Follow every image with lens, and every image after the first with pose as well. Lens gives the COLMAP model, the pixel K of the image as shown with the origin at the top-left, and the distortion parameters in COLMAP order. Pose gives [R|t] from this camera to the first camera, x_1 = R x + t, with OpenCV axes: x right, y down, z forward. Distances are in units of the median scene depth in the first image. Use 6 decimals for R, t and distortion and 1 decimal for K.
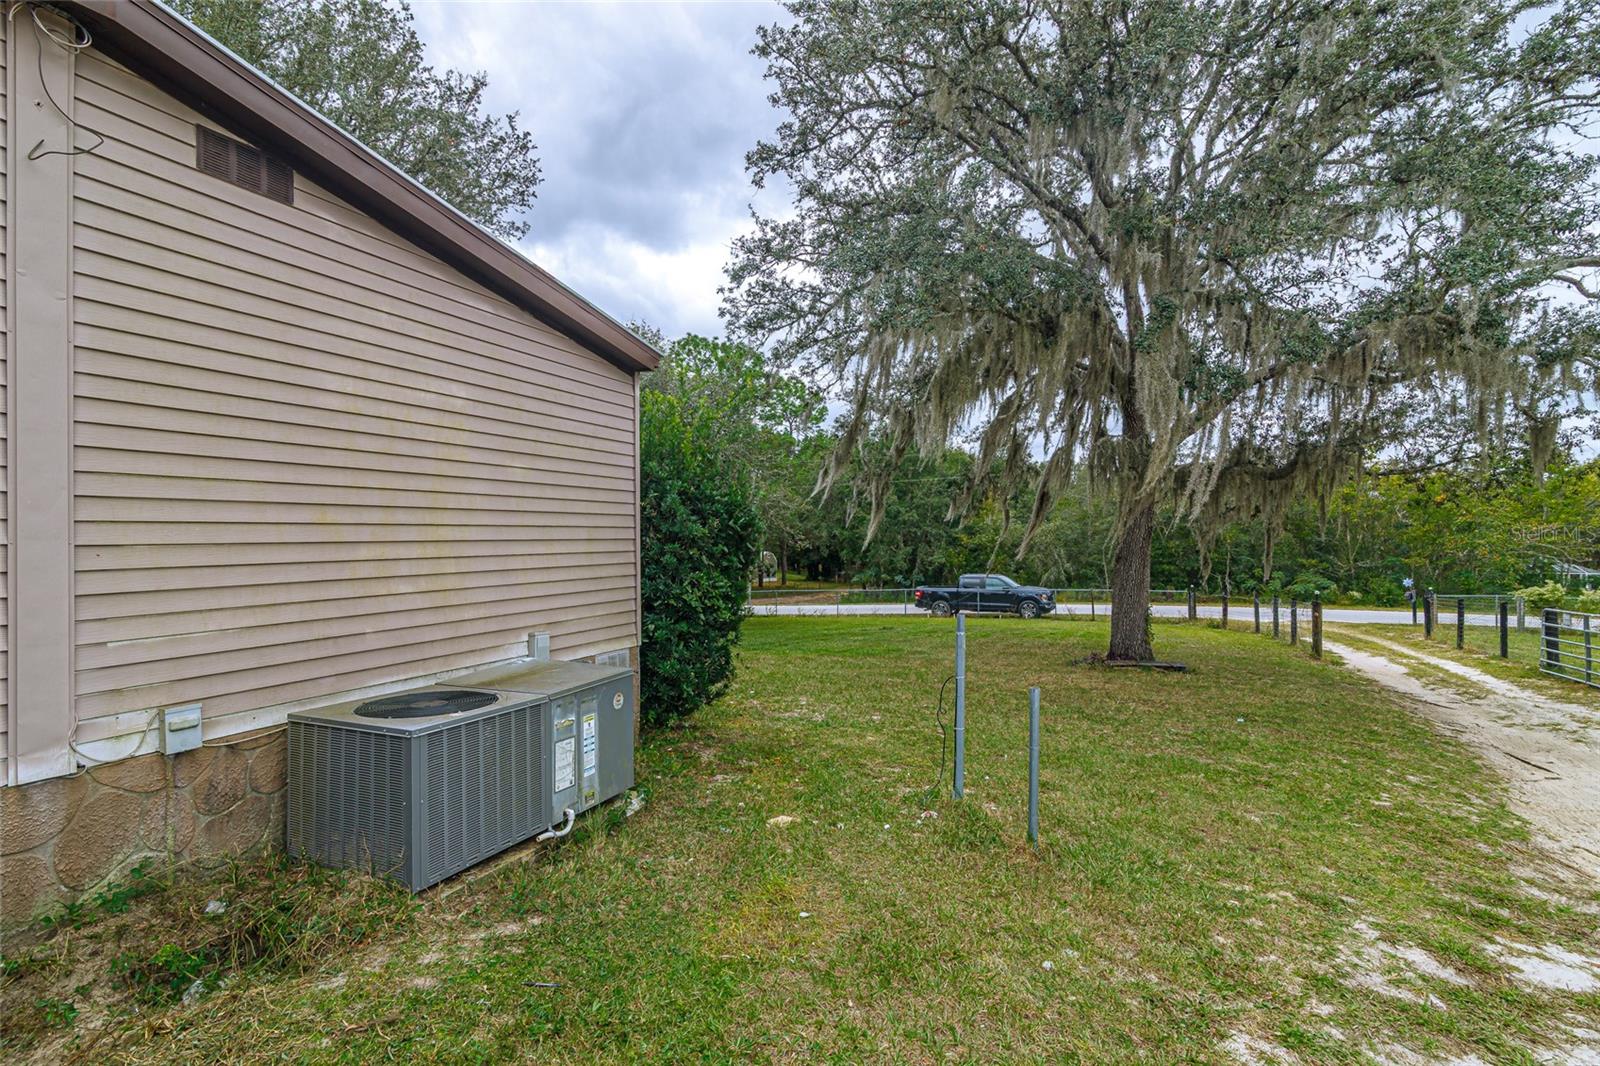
lens RADIAL K [[722.3, 0, 801.1], [0, 722.3, 534.9], [0, 0, 1]] dist [0.001860, -0.000874]
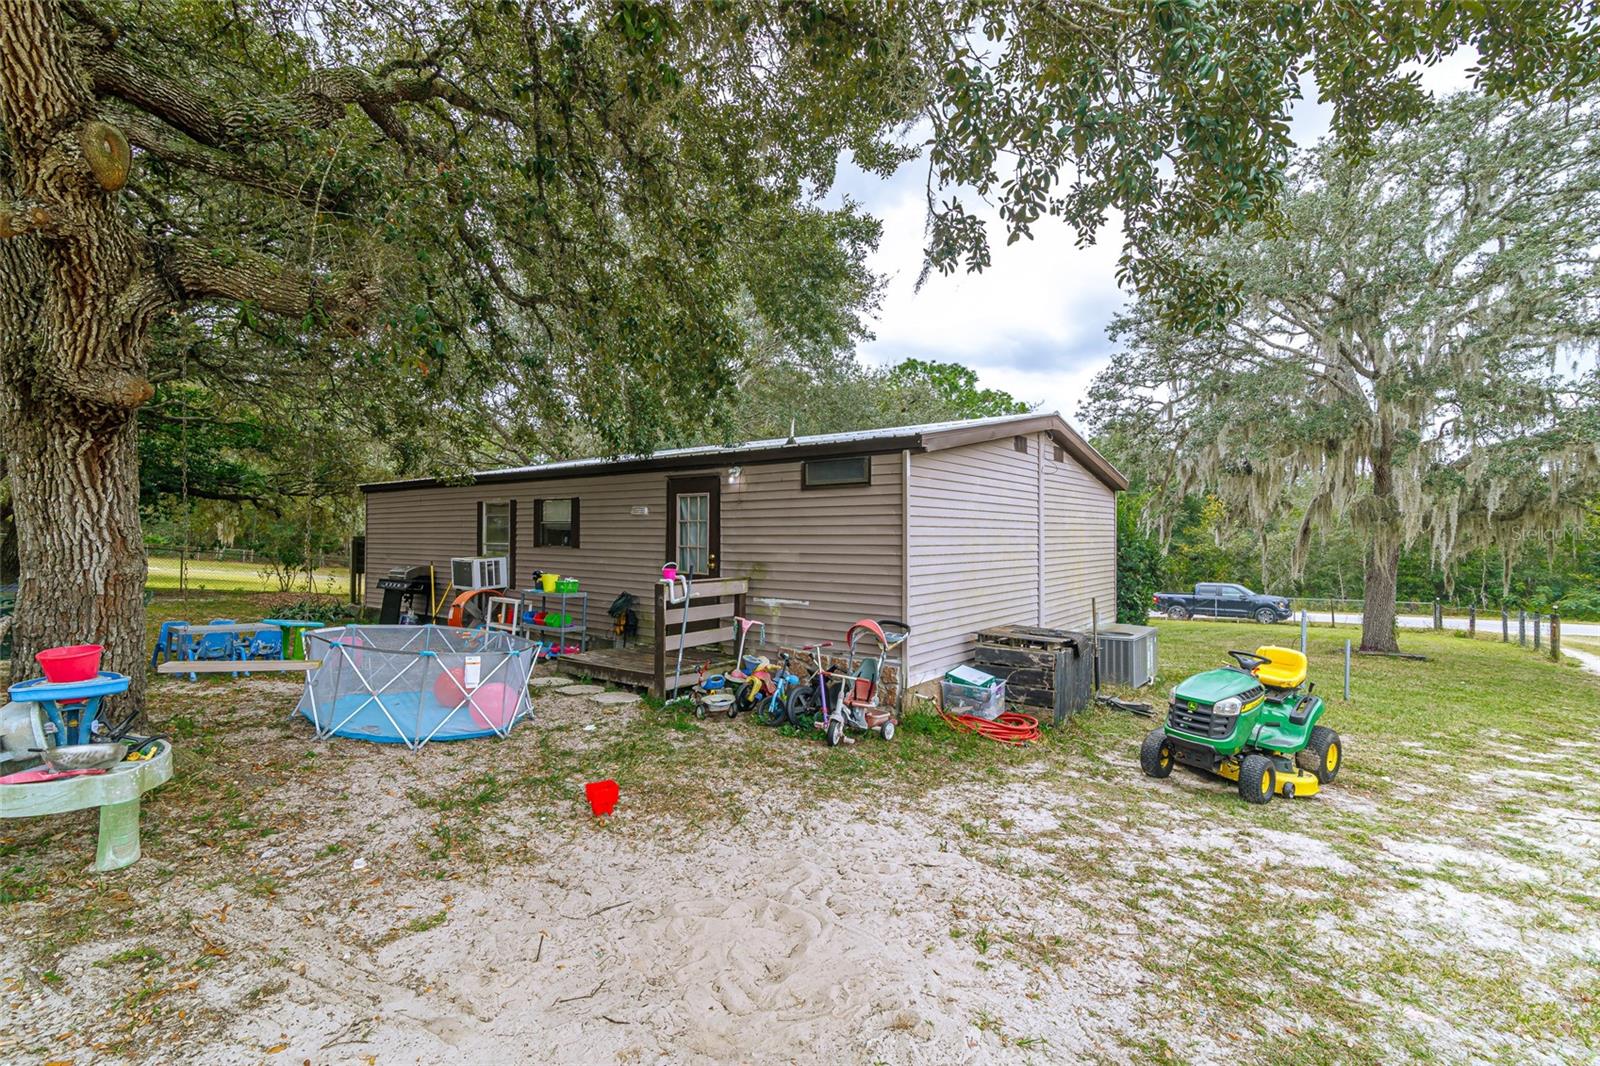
lens RADIAL K [[722.3, 0, 799.5], [0, 722.3, 533.7], [0, 0, 1]] dist [0.001860, -0.000874]
pose [[0.972852, 0.007025, -0.231322, -0.145370], [-0.007024, 0.999975, 0.000828, -0.022092], [0.231322, 0.000819, 0.972877, -0.285022]]
